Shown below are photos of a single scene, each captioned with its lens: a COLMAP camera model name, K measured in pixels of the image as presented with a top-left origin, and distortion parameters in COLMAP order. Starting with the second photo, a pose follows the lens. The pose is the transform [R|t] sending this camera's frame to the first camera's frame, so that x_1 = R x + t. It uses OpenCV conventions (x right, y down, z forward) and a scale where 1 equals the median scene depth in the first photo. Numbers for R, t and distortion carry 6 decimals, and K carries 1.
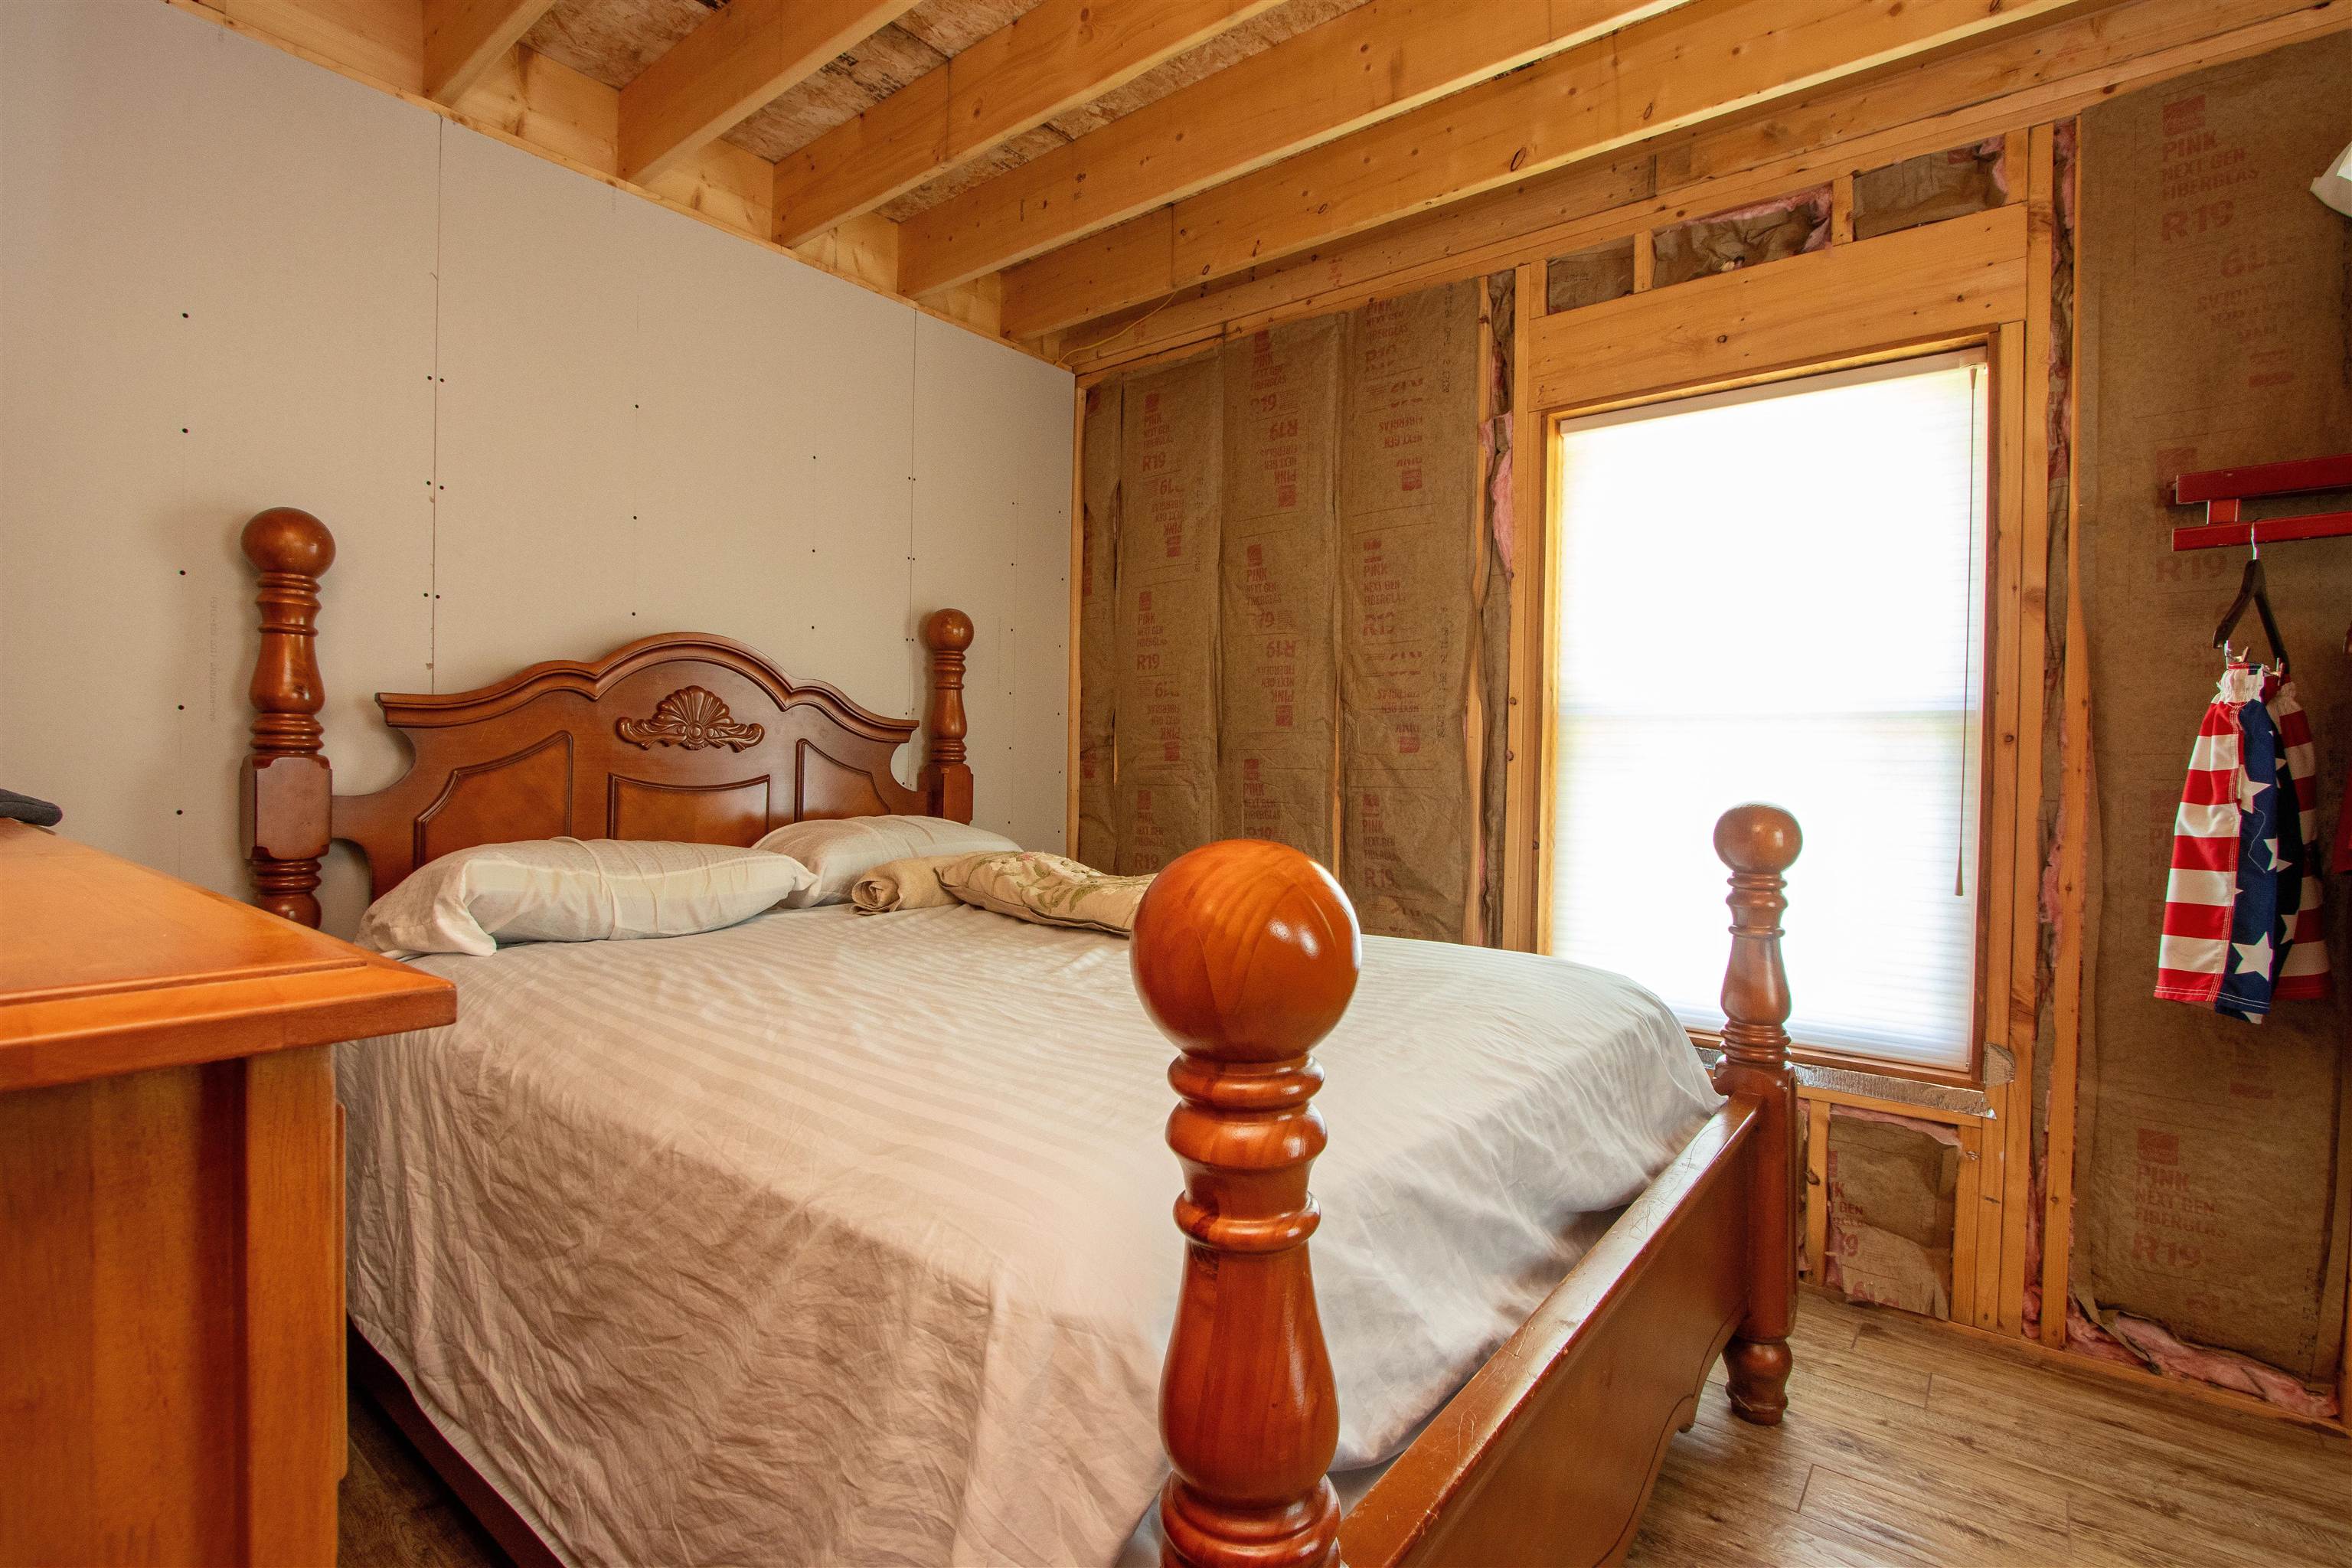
lens RADIAL K [[1103.4, 0, 1162.8], [0, 1103.4, 788.9], [0, 0, 1]] dist [-0.003330, 0.000641]
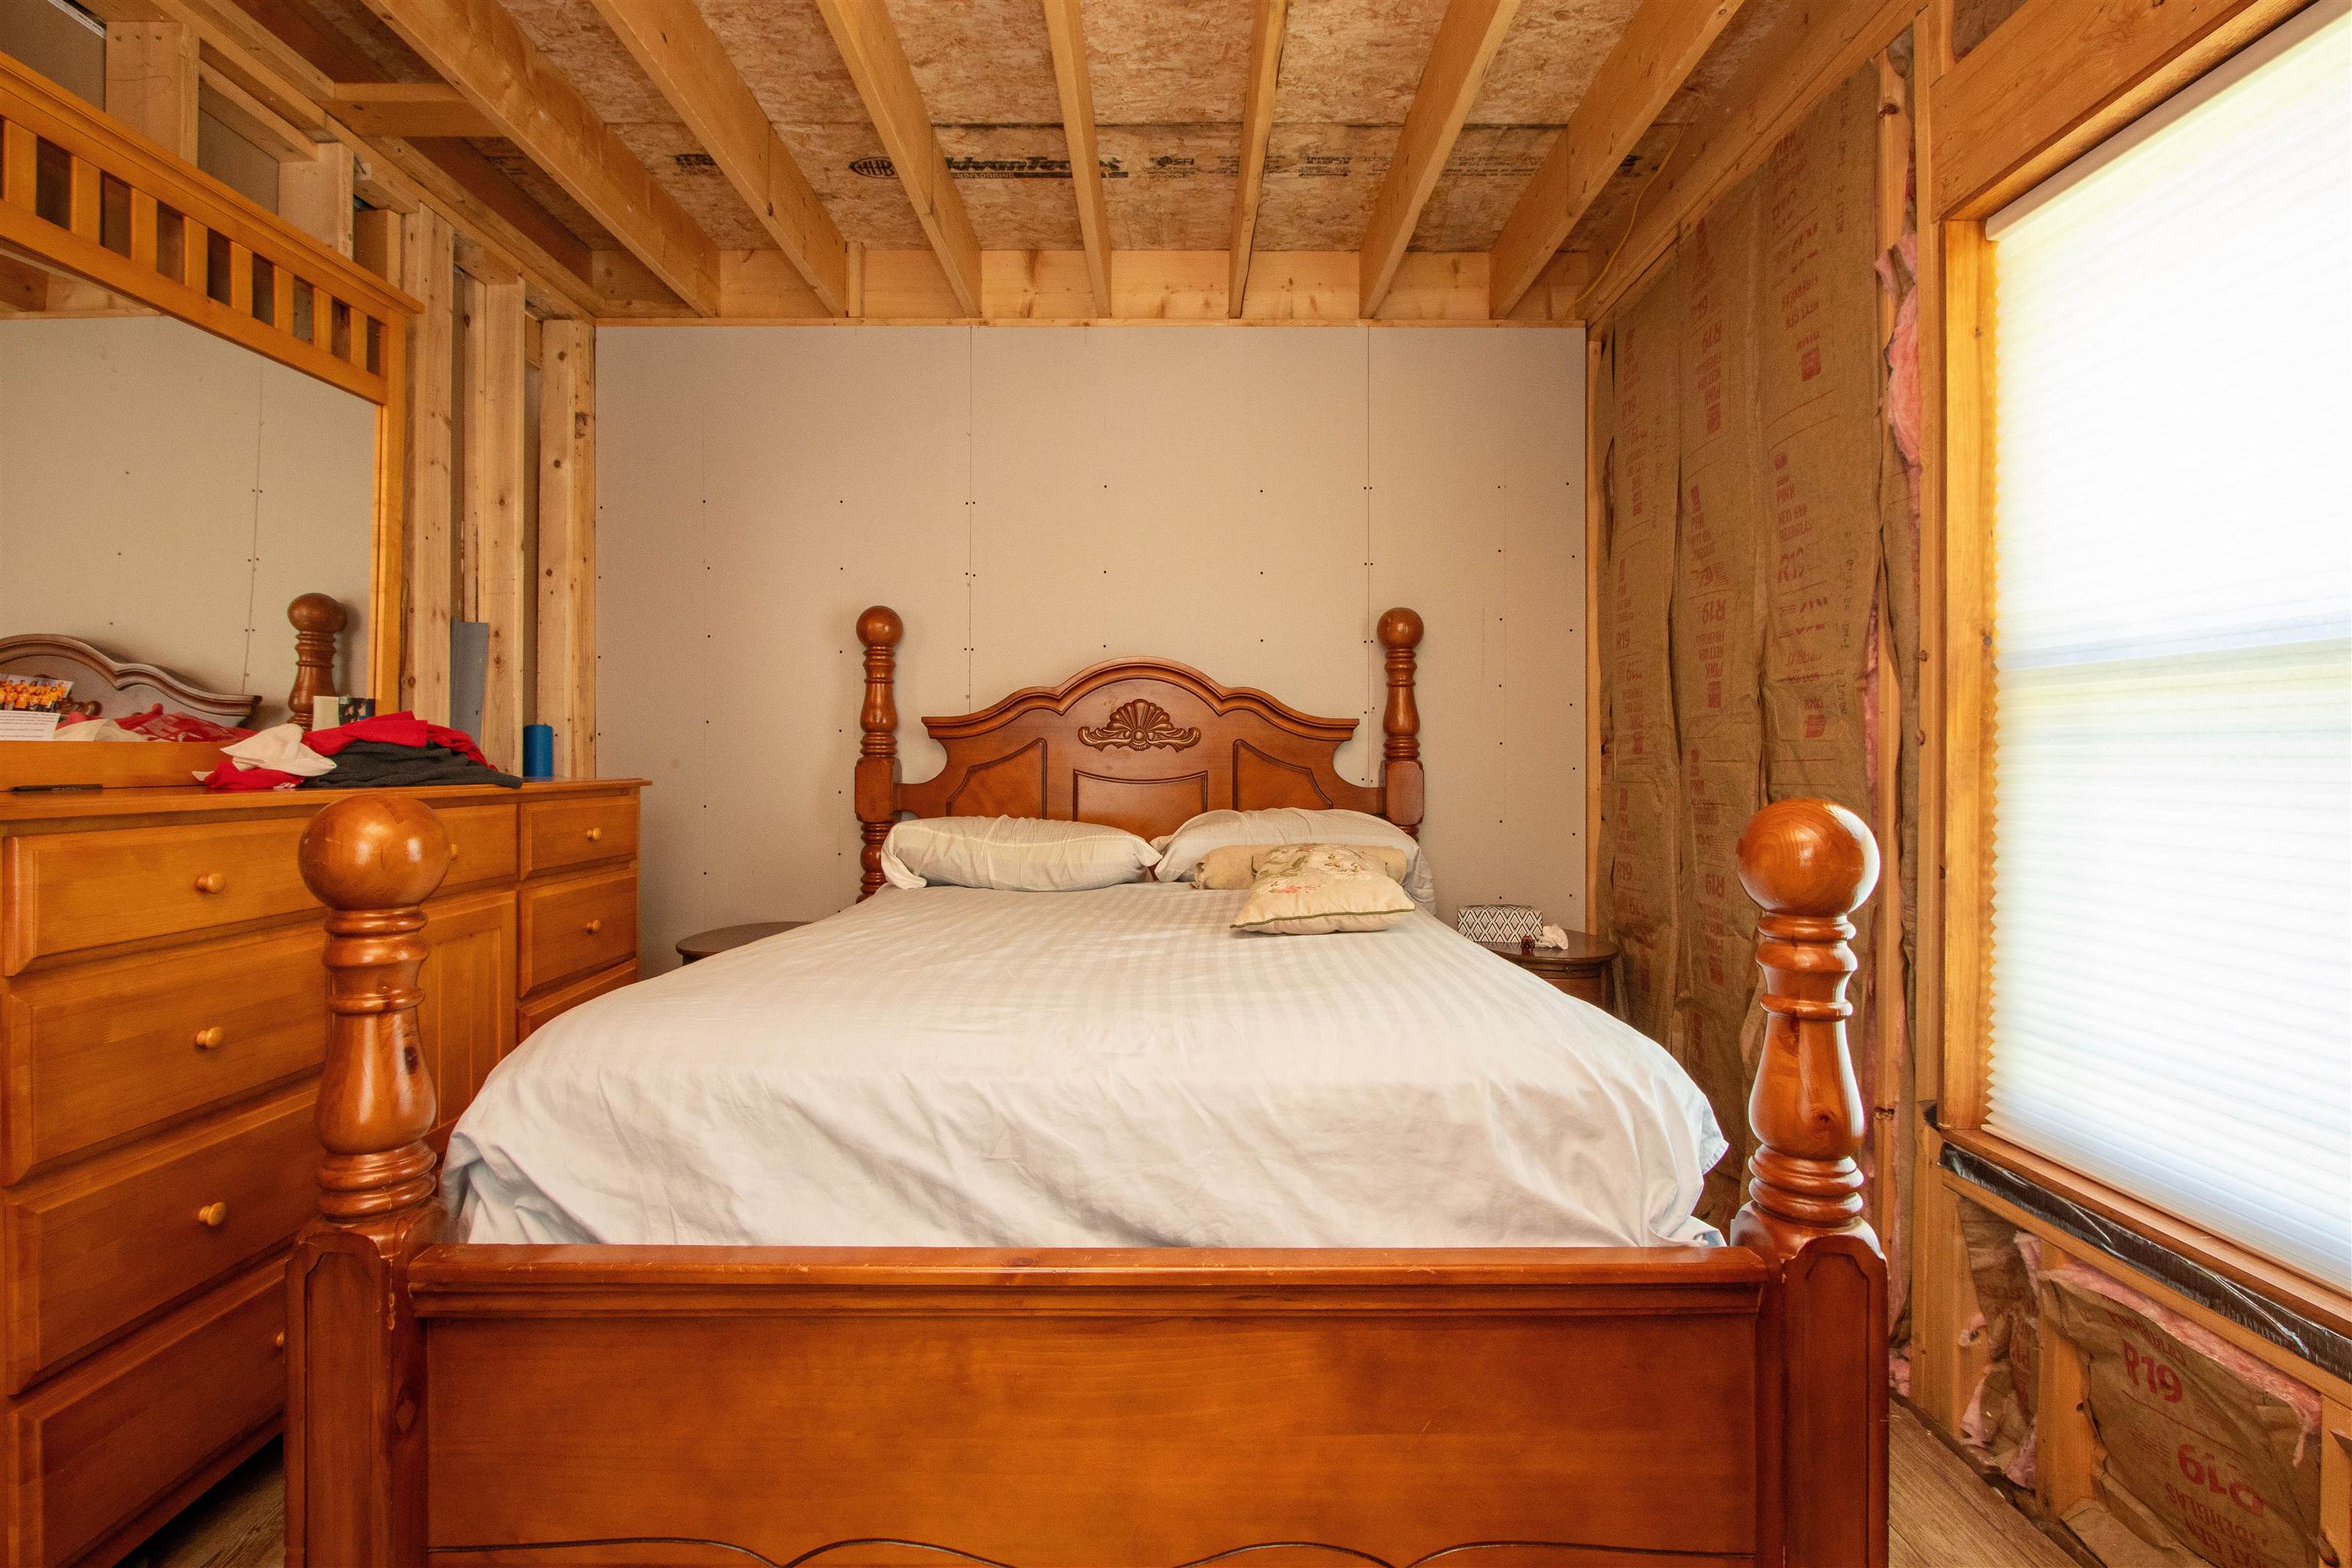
lens RADIAL K [[1134.5, 0, 1172.5], [0, 1134.5, 758.2], [0, 0, 1]] dist [-0.000560, 0.000252]
pose [[0.624684, -0.012199, -0.780782, 0.551240], [-0.011385, 0.999629, -0.024727, 0.004143], [0.780795, 0.024336, 0.624314, 0.209392]]
